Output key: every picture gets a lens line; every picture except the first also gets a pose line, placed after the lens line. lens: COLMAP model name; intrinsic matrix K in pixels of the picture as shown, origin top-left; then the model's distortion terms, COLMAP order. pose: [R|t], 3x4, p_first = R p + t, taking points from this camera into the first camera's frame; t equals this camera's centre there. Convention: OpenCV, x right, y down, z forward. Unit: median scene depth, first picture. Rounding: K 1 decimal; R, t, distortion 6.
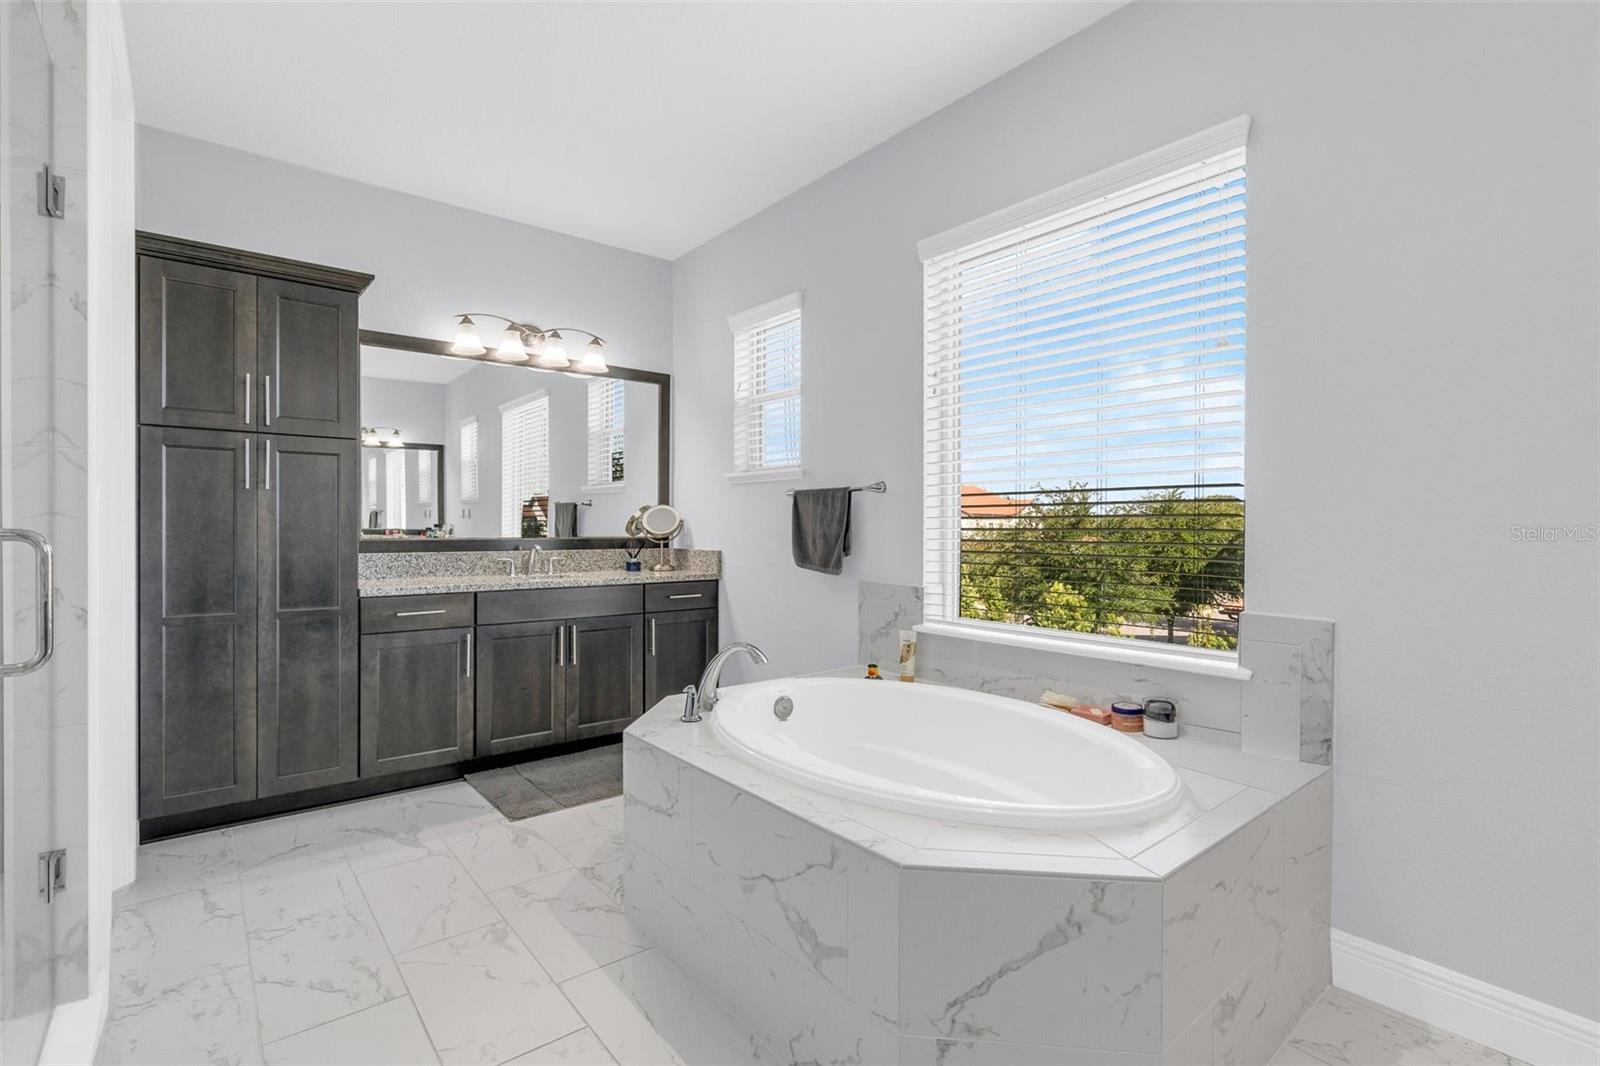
lens RADIAL K [[745.7, 0, 796.0], [0, 745.7, 532.2], [0, 0, 1]] dist [-0.009808, 0.001577]
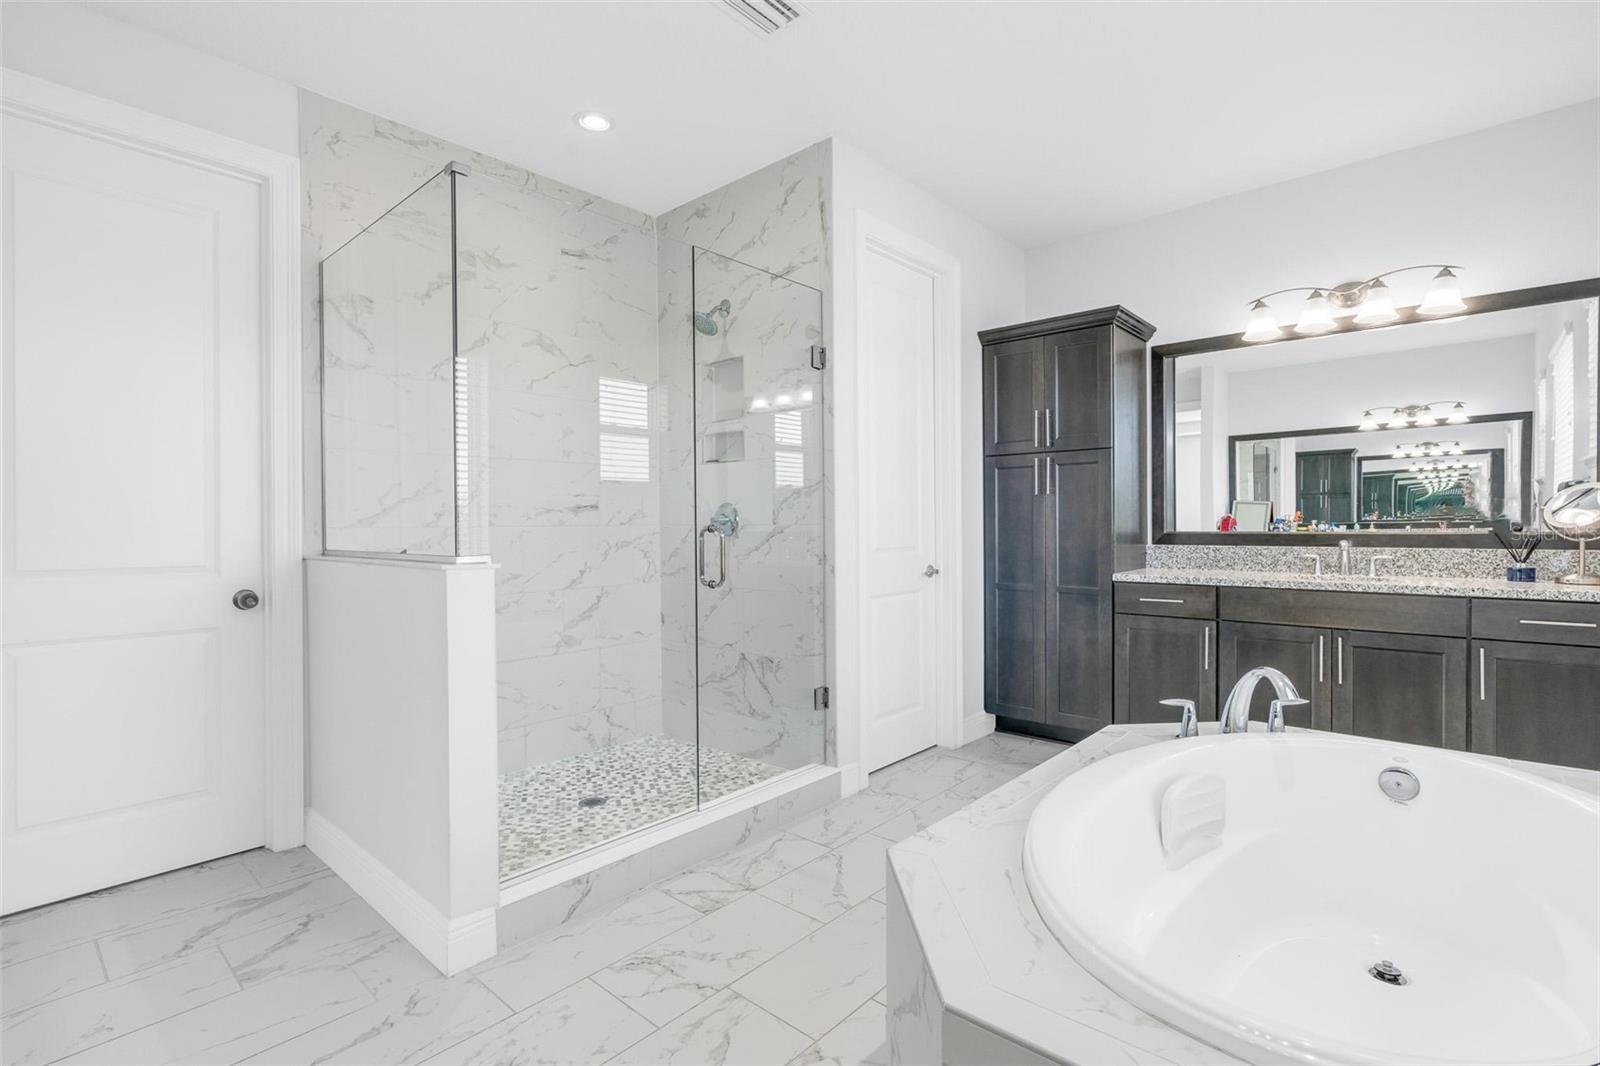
lens RADIAL K [[745.7, 0, 796.0], [0, 745.7, 532.2], [0, 0, 1]] dist [-0.009808, 0.001577]
pose [[0.162591, 0.008788, -0.986654, 0.464024], [0.003207, 0.999950, 0.009435, -0.002859], [0.986688, -0.004698, 0.162554, 0.288246]]
